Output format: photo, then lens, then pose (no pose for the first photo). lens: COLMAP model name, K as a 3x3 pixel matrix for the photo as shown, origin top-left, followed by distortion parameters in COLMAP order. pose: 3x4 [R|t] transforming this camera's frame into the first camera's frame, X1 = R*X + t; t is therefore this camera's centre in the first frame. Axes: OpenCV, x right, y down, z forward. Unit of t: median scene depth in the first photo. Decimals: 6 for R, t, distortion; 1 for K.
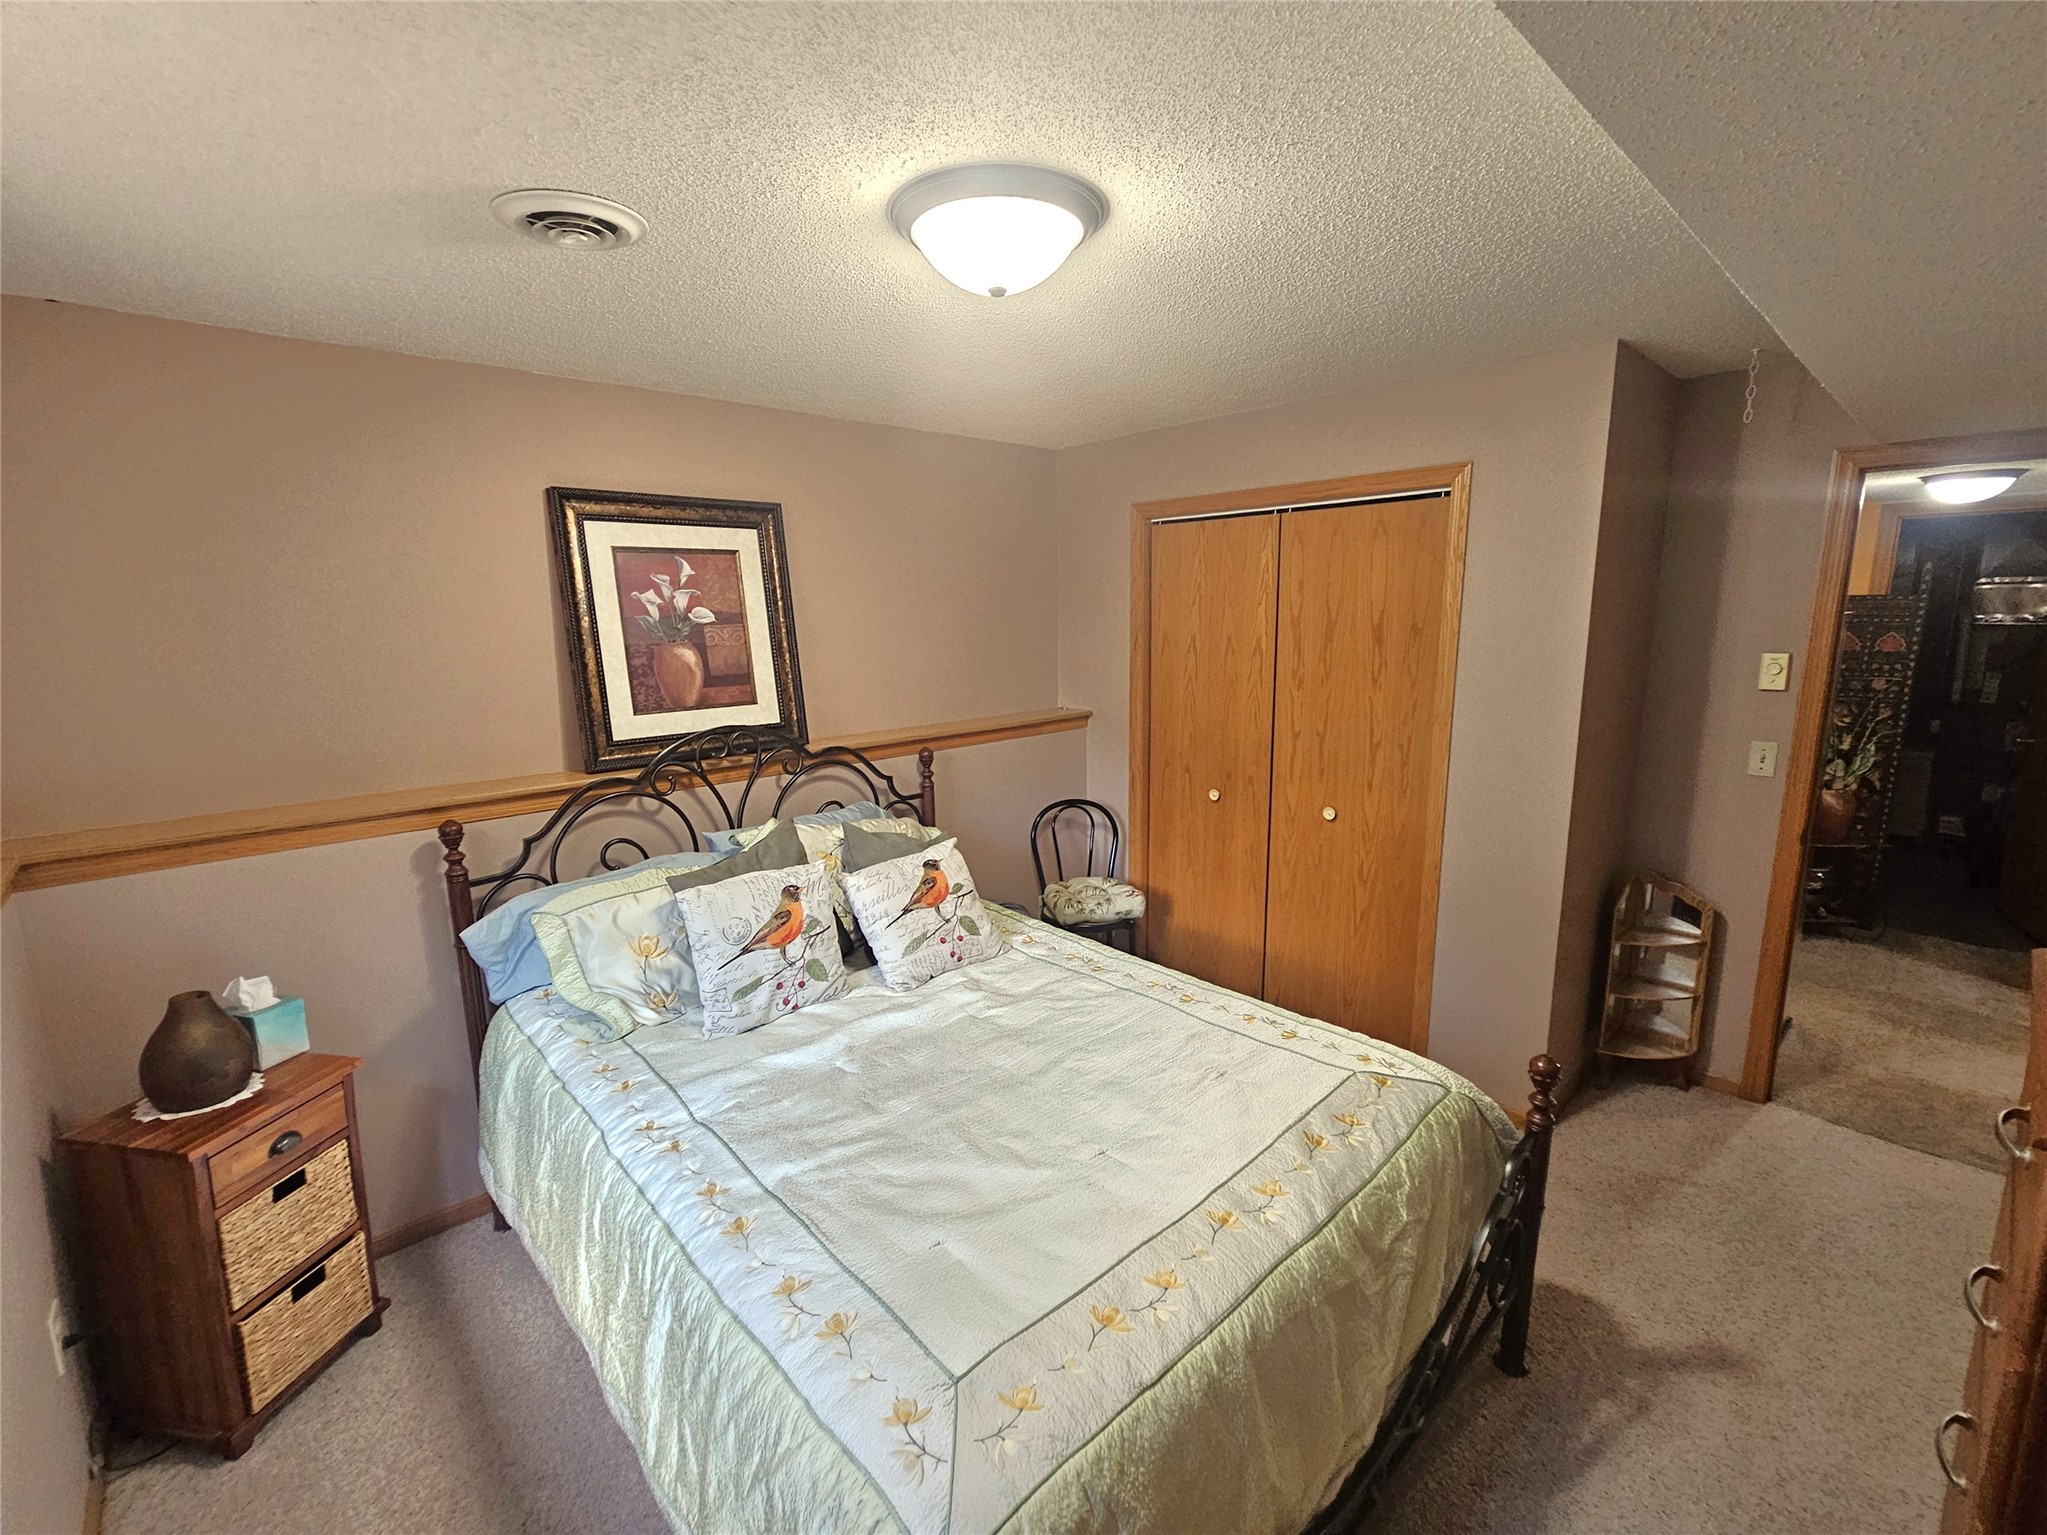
lens RADIAL K [[846.1, 0, 1018.3], [0, 846.1, 759.2], [0, 0, 1]] dist [0.002481, 0.000179]
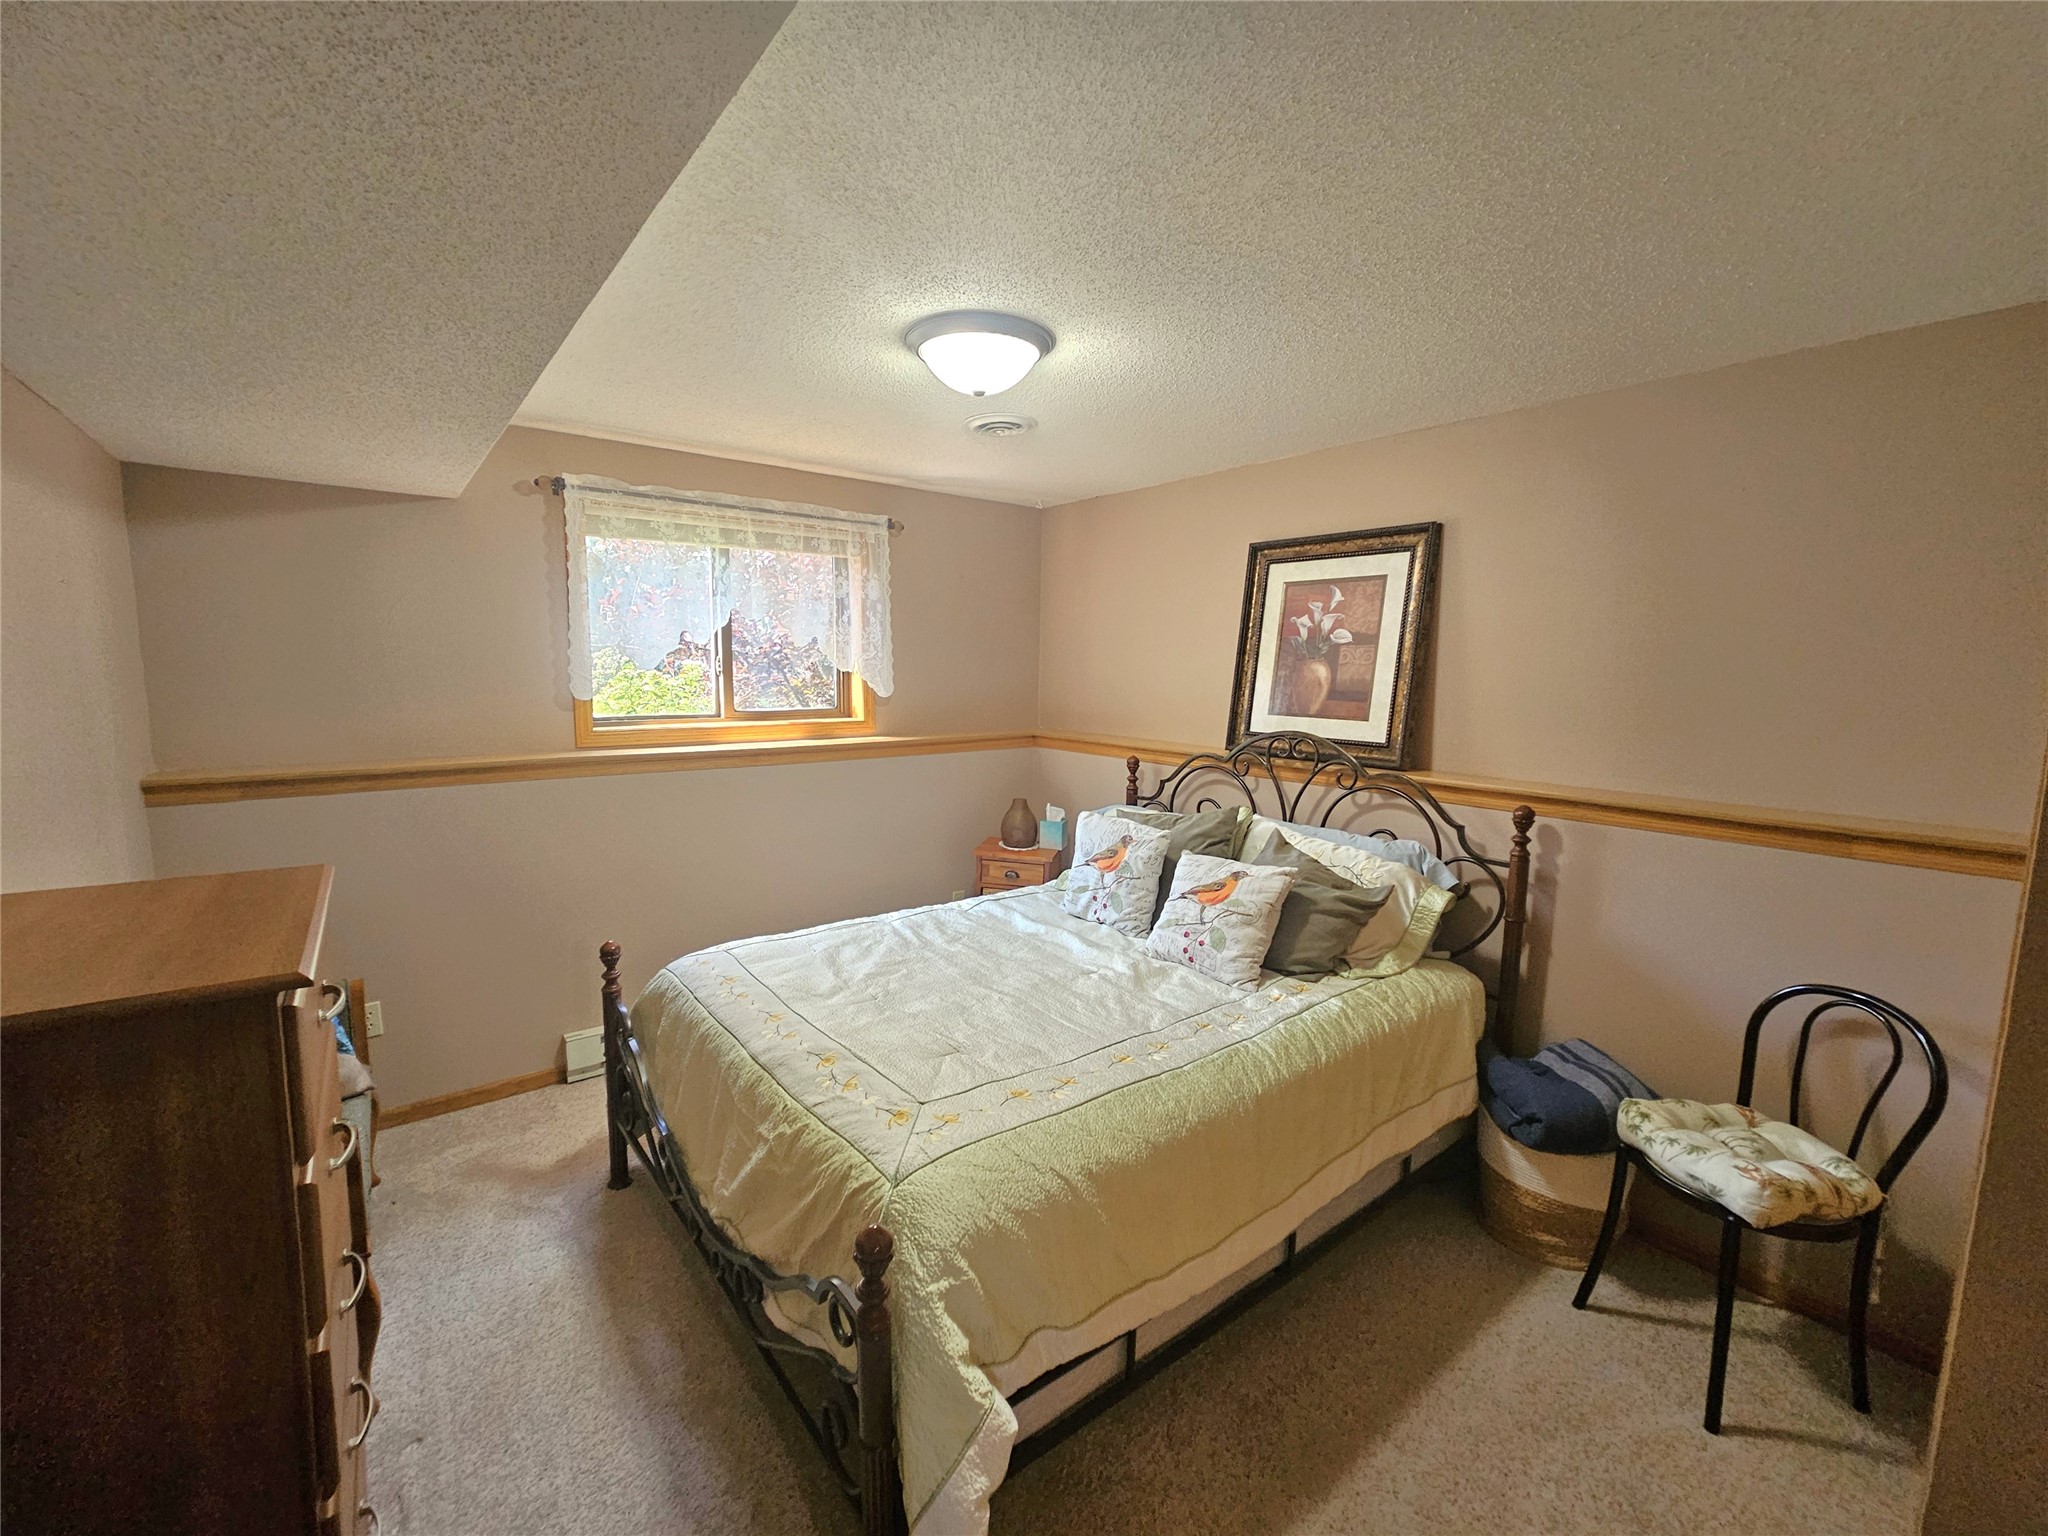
lens RADIAL K [[830.2, 0, 1028.6], [0, 830.2, 765.0], [0, 0, 1]] dist [0.000814, -0.000068]
pose [[-0.041649, 0.139174, -0.989392, 0.787825], [-0.190515, 0.970976, 0.144604, -0.088837], [0.980800, 0.194516, -0.013926, 0.674203]]
